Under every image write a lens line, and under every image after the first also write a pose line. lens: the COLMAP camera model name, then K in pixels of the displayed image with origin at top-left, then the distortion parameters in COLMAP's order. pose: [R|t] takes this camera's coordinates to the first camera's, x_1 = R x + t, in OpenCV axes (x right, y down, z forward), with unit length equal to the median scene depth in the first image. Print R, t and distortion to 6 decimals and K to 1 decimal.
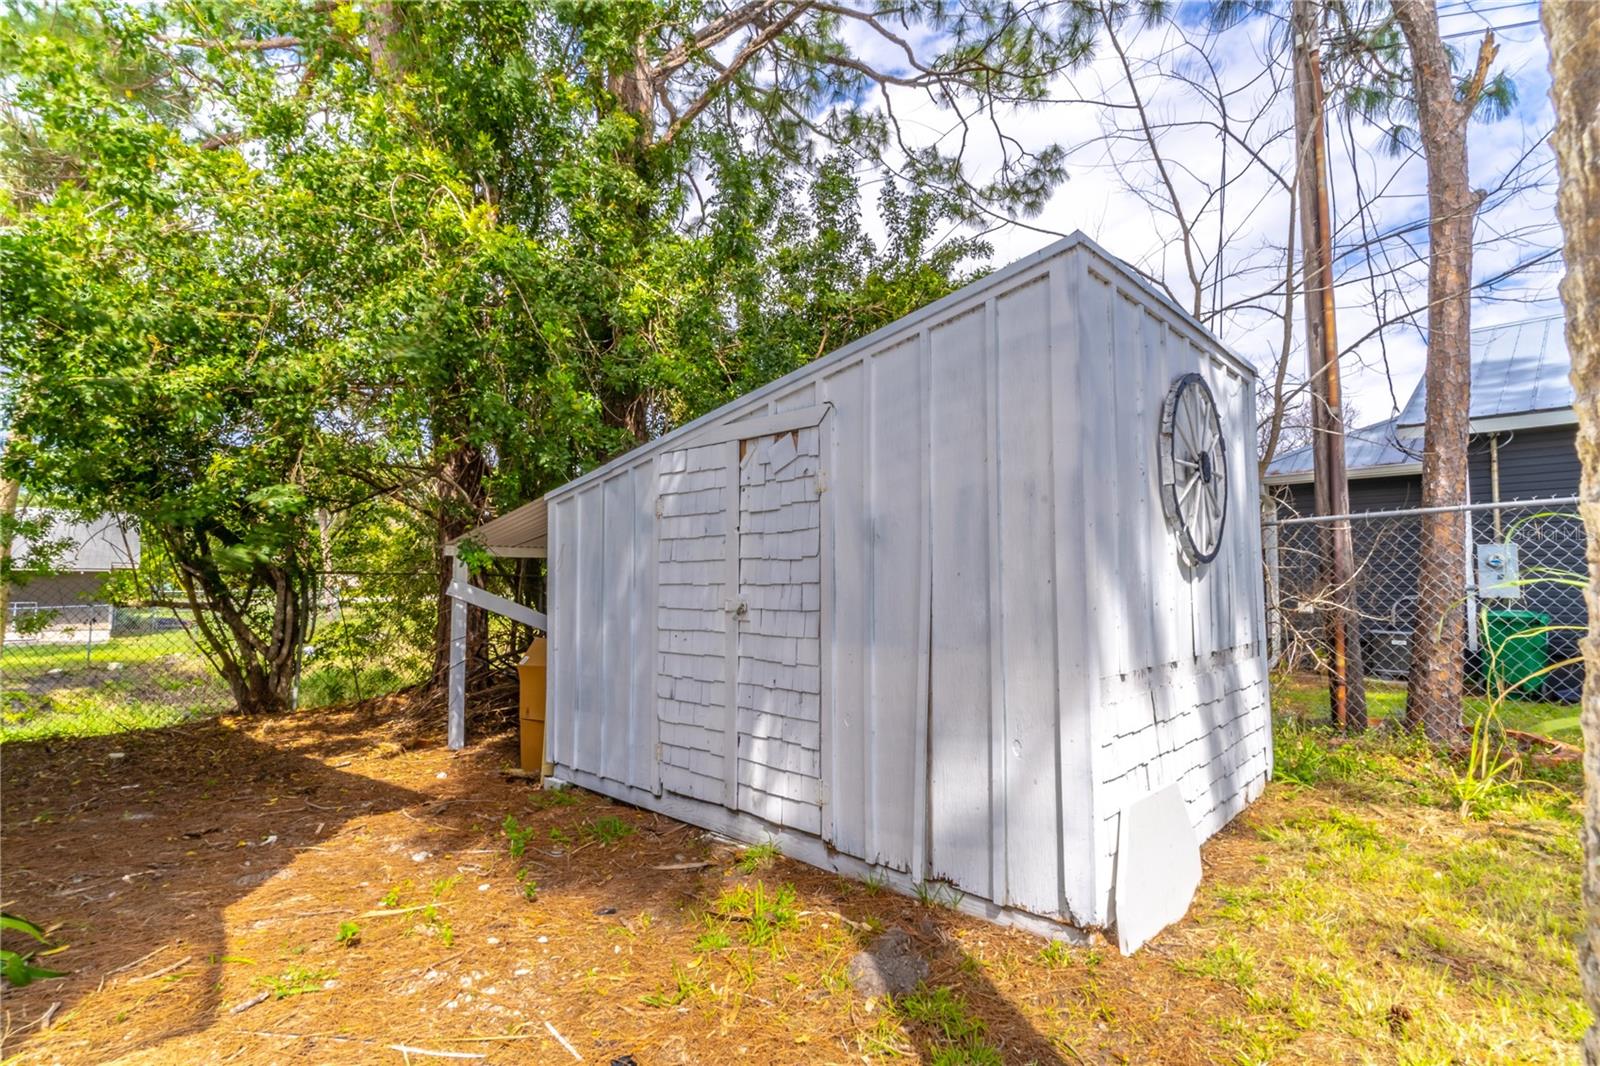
lens RADIAL K [[770.2, 0, 800.0], [0, 770.2, 533.0], [0, 0, 1]] dist [0.000020, 0.000274]
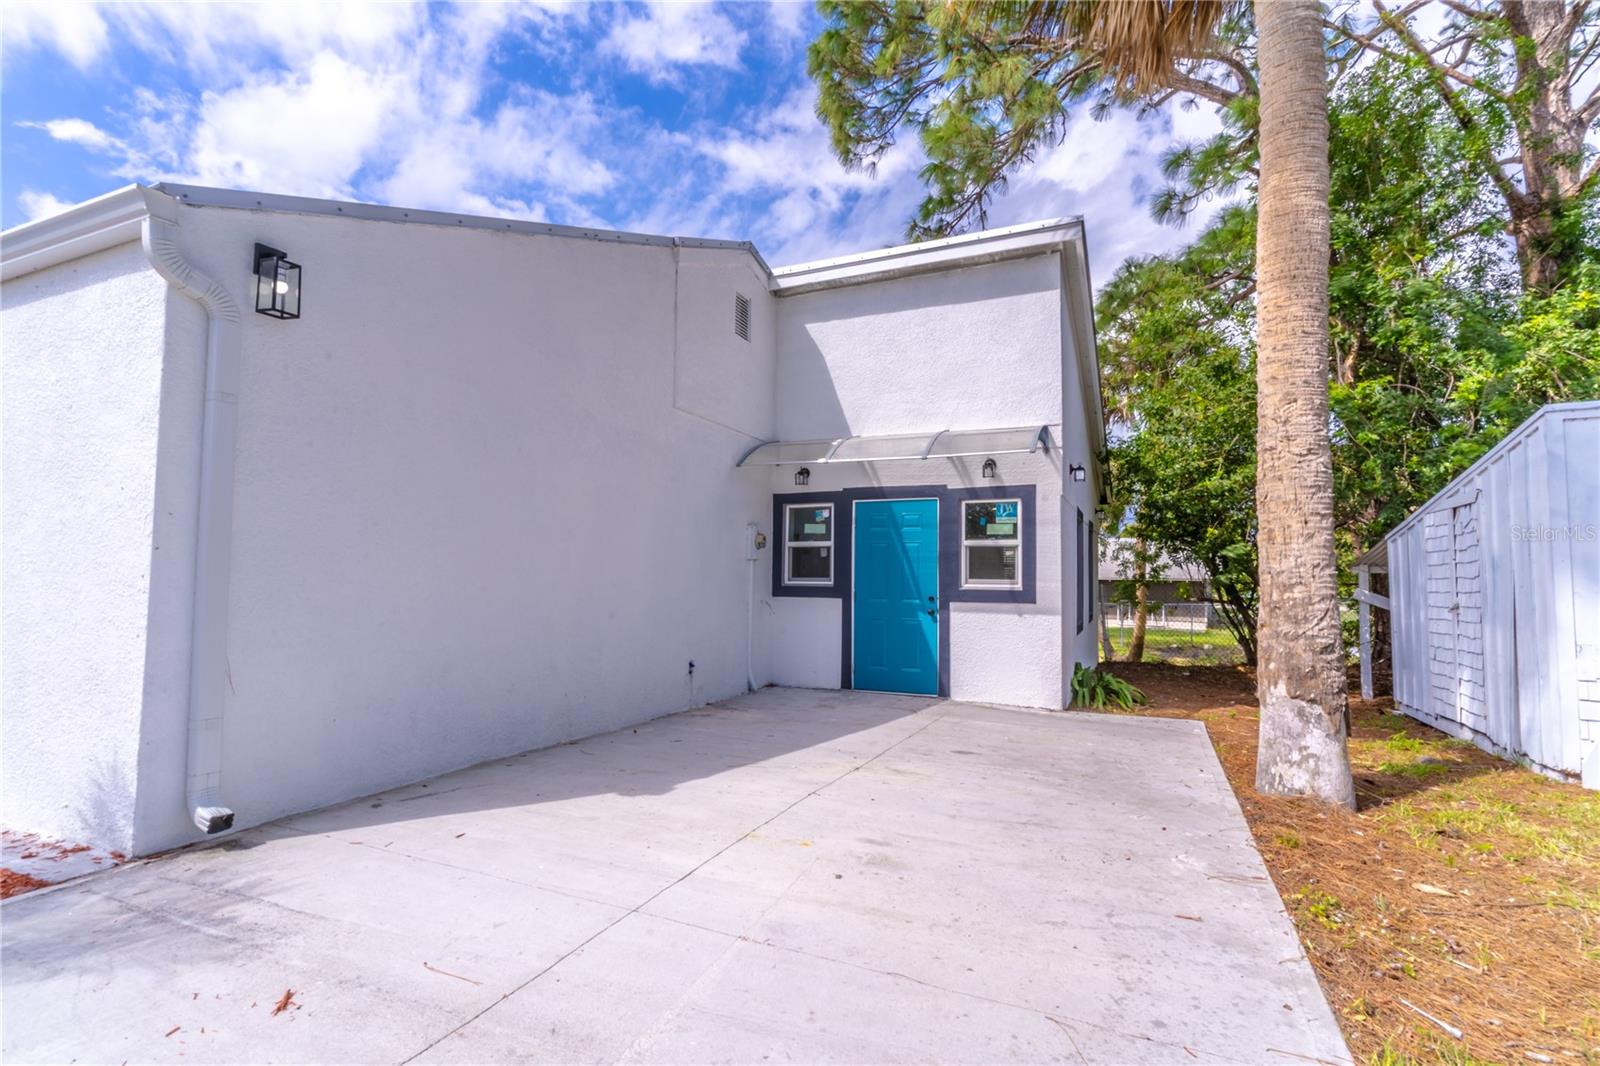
lens RADIAL K [[770.2, 0, 800.0], [0, 770.2, 533.0], [0, 0, 1]] dist [0.000020, 0.000274]
pose [[0.335959, -0.050607, -0.940516, 0.825456], [0.036597, 0.998503, -0.040654, -0.038797], [0.941165, -0.020762, 0.337308, -0.749985]]
